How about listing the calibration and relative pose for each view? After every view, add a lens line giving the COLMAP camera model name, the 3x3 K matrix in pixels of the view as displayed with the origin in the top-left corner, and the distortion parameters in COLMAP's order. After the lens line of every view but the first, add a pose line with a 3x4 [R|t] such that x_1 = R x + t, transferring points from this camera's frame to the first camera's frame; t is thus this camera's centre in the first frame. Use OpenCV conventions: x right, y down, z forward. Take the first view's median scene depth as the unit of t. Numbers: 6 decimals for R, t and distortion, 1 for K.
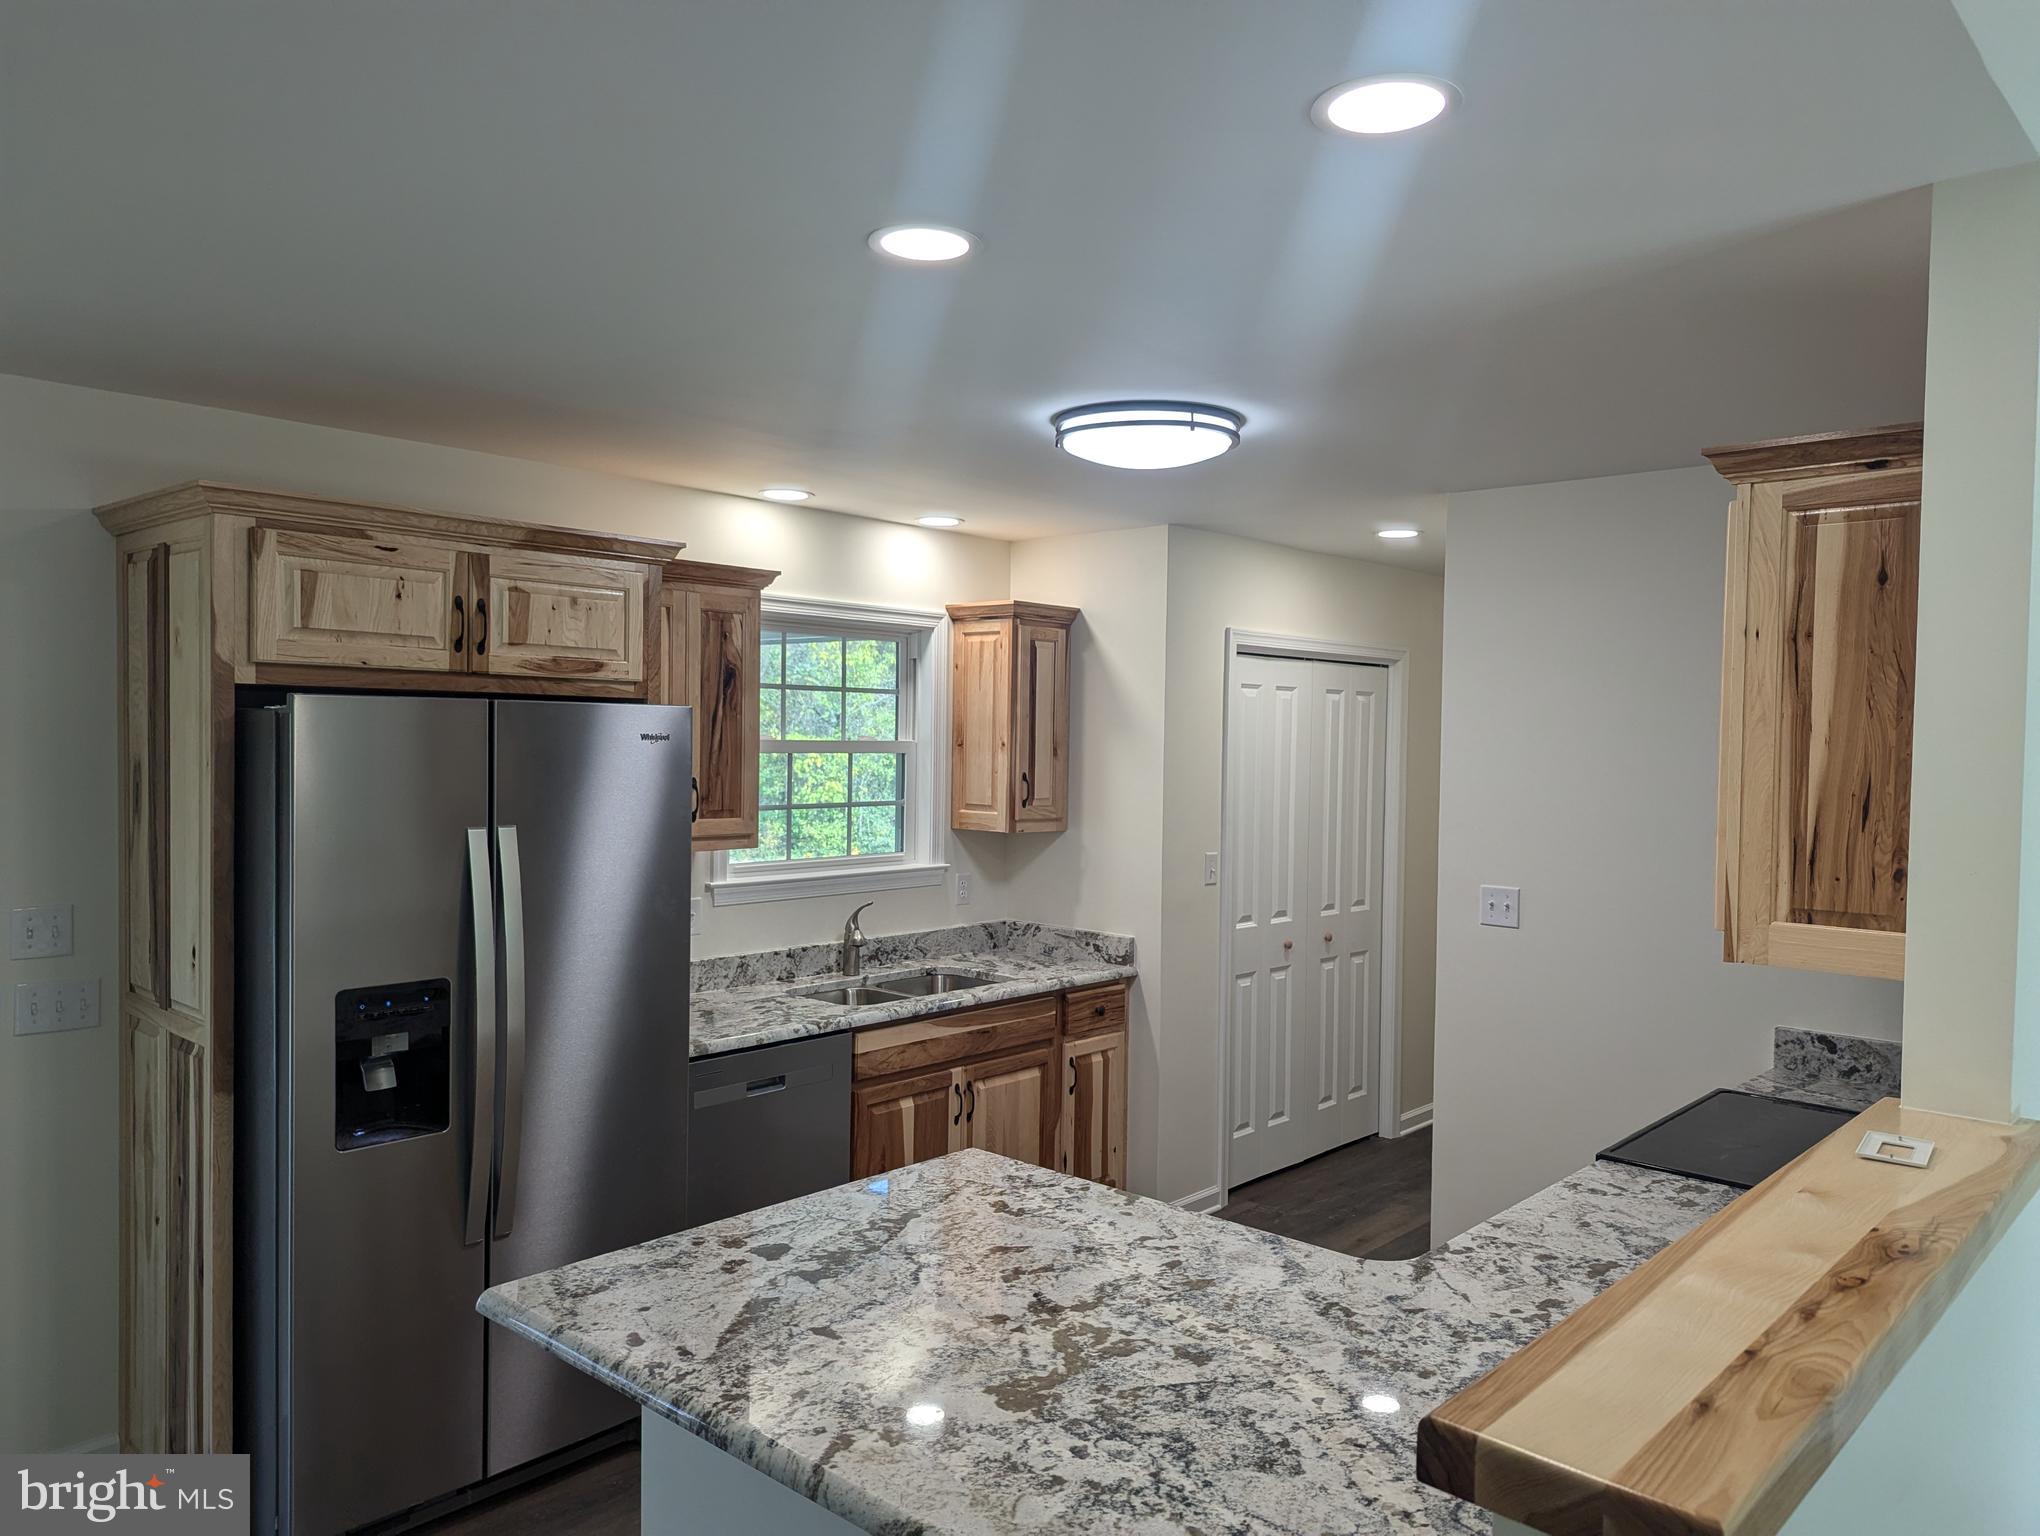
lens RADIAL K [[1426.2, 0, 1037.8], [0, 1426.2, 776.8], [0, 0, 1]] dist [0.031190, -0.001696]
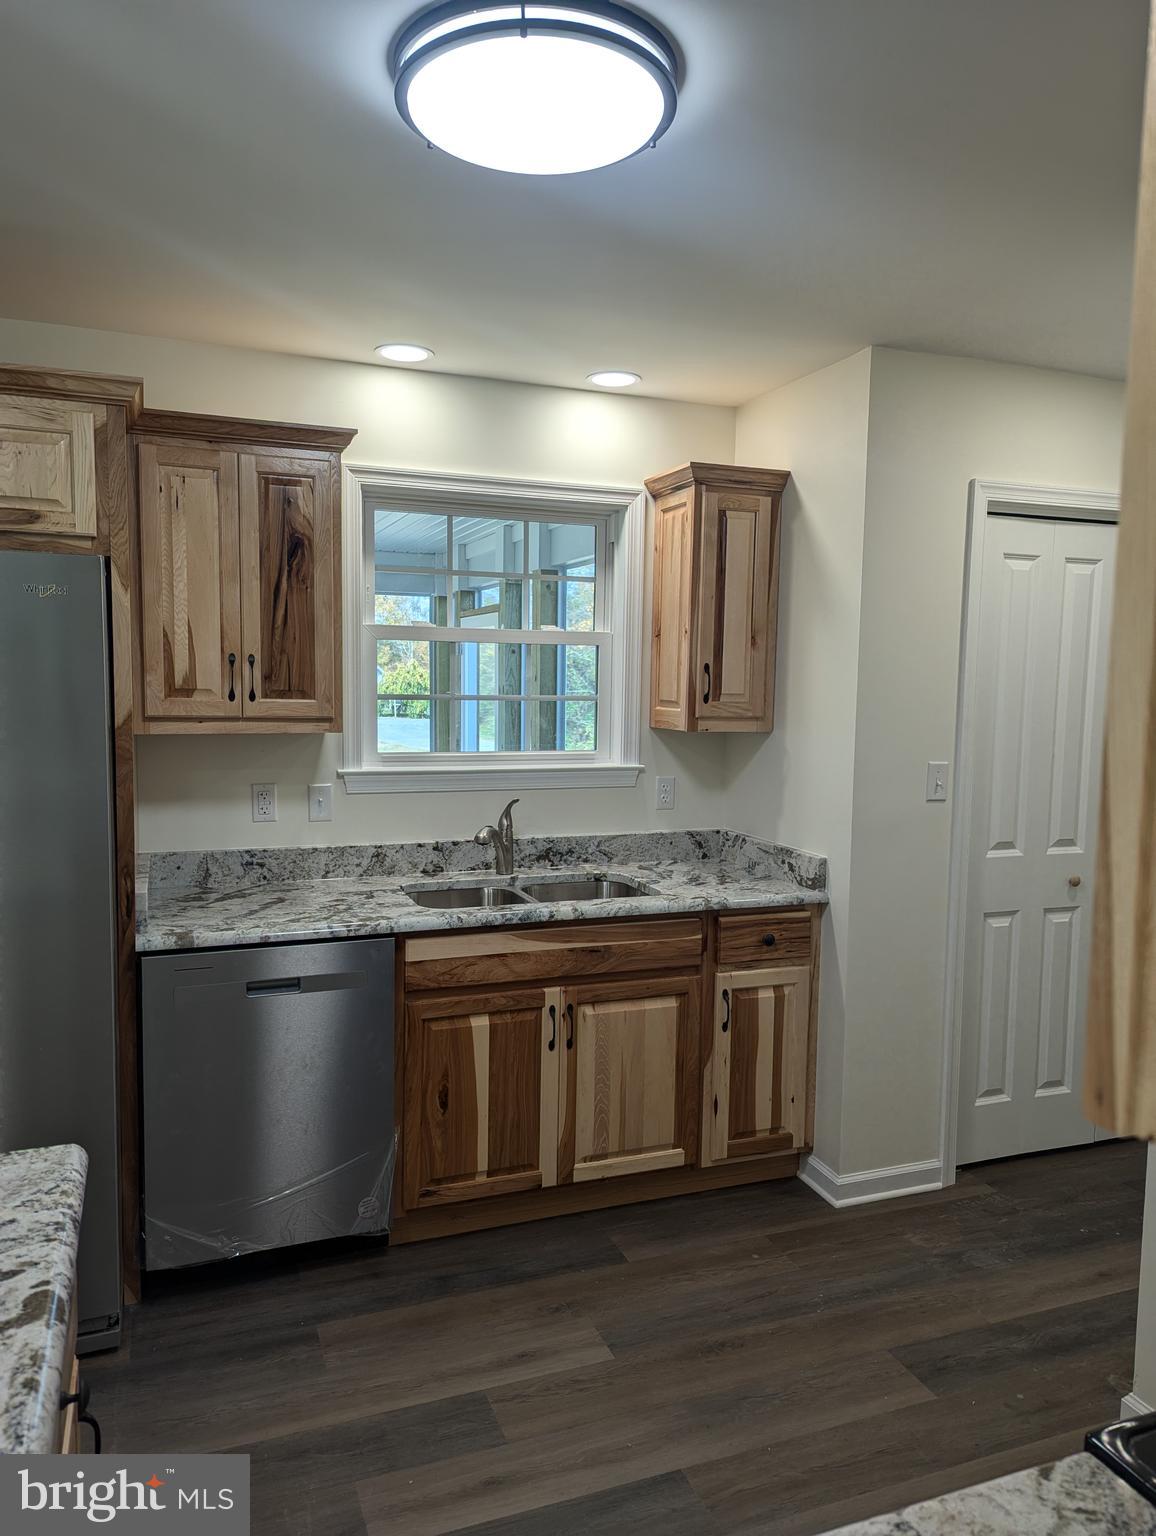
lens RADIAL K [[1073.8, 0, 580.0], [0, 1073.8, 781.9], [0, 0, 1]] dist [0.030595, -0.005492]
pose [[0.891016, 0.044838, -0.451751, 0.265497], [-0.016151, 0.997611, 0.067160, 0.032057], [0.453684, -0.052545, 0.889612, 0.437146]]
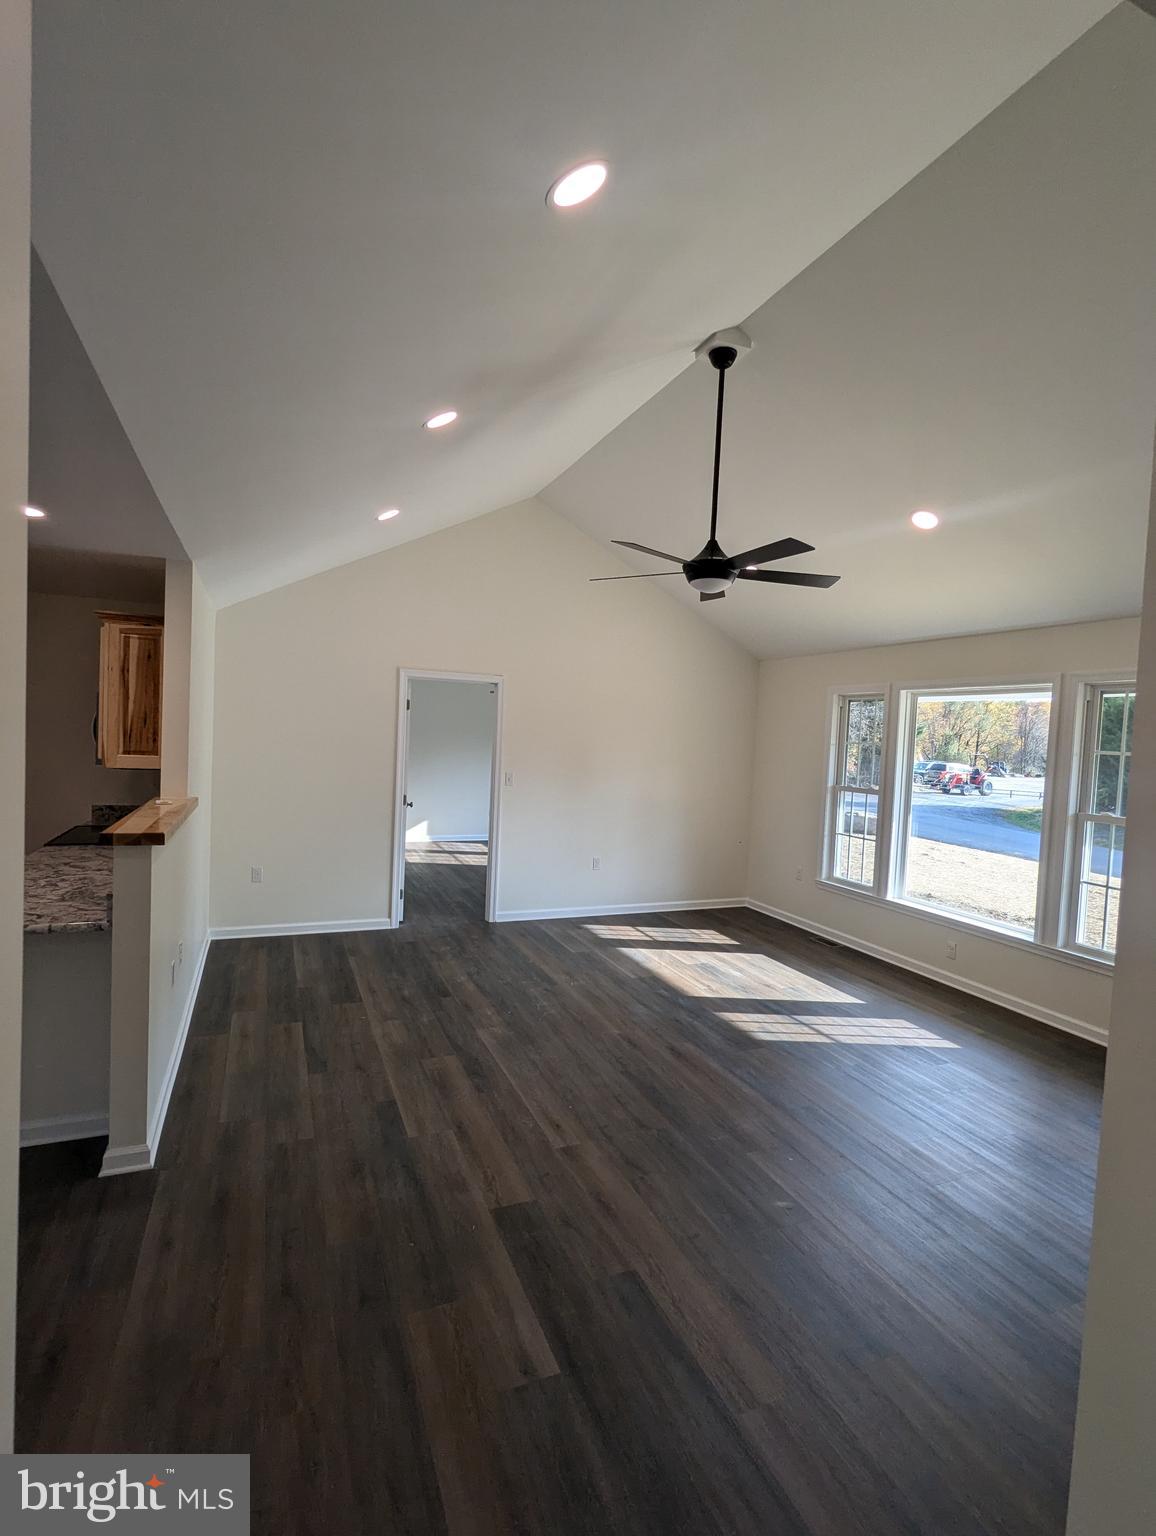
lens RADIAL K [[730.9, 0, 586.1], [0, 730.9, 775.7], [0, 0, 1]] dist [0.001784, 0.000393]
pose [[0.413215, -0.042838, 0.909625, -0.318670], [-0.021201, 0.998170, 0.056639, 0.015609], [-0.910386, -0.042689, 0.411551, -0.378374]]
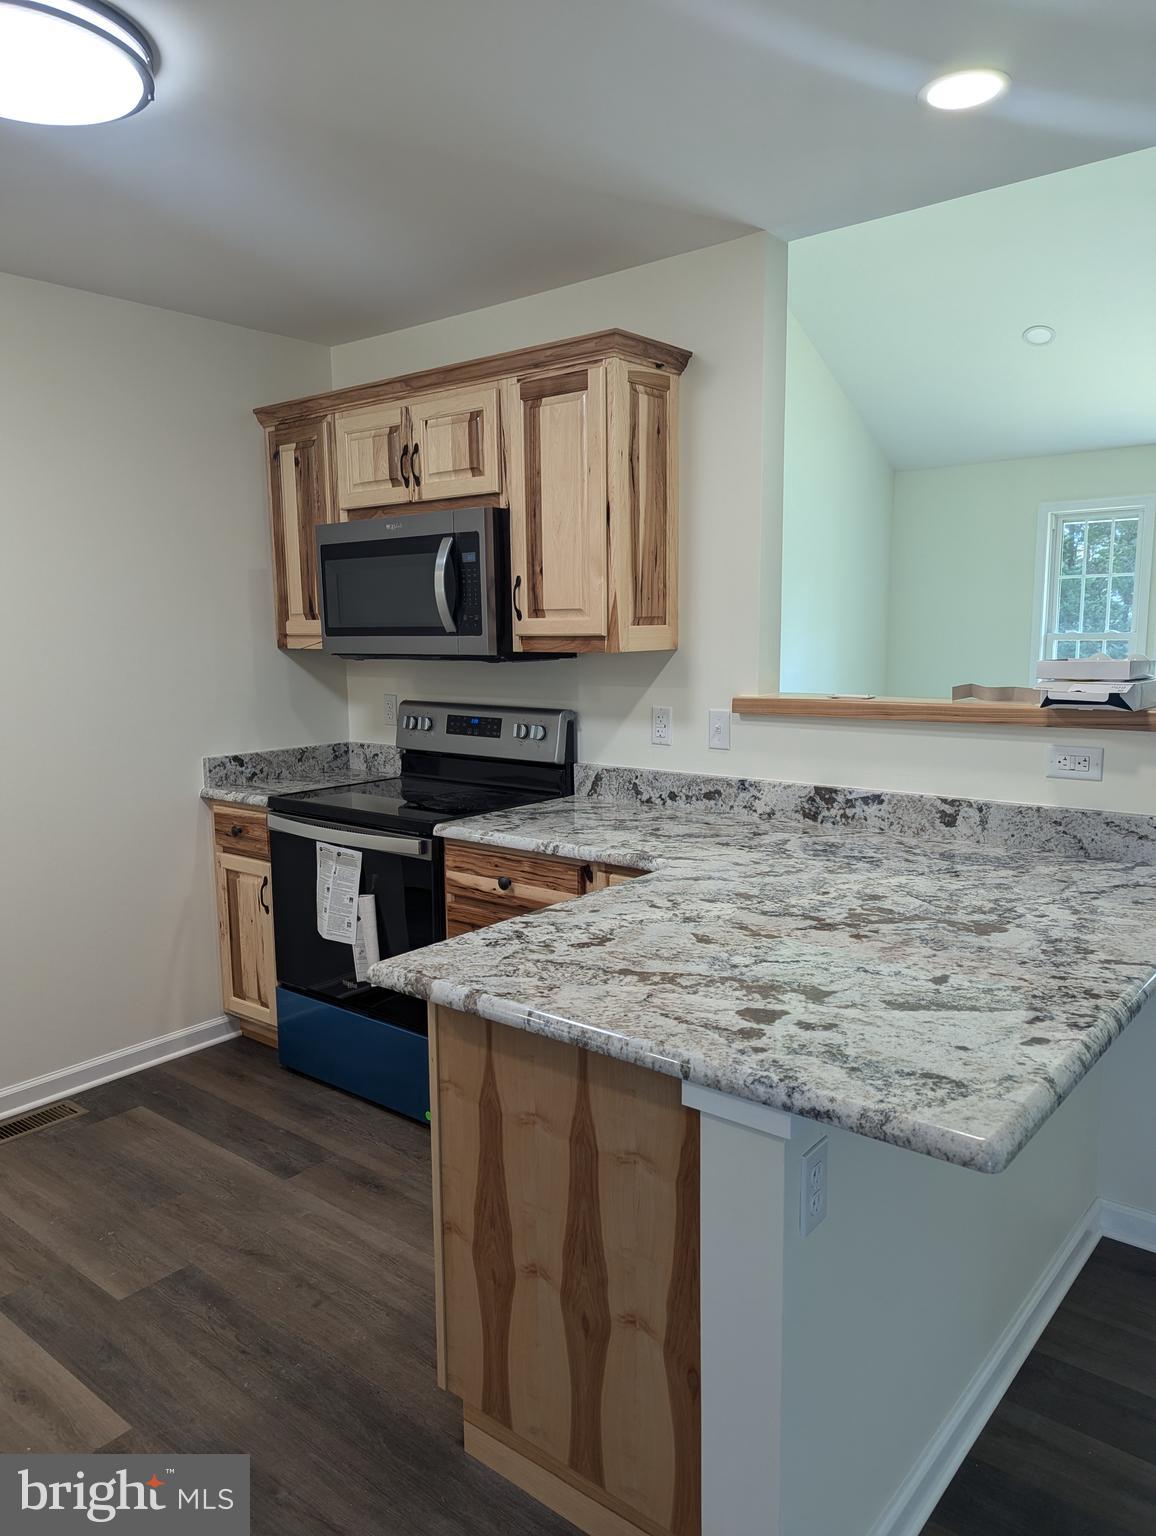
lens RADIAL K [[1073.8, 0, 572.6], [0, 1073.8, 774.4], [0, 0, 1]] dist [0.030595, -0.005492]
pose [[-0.027067, -0.160898, 0.986600, -0.428180], [0.043631, 0.985831, 0.161970, 0.034420], [-0.998681, 0.047431, -0.019663, 0.582312]]
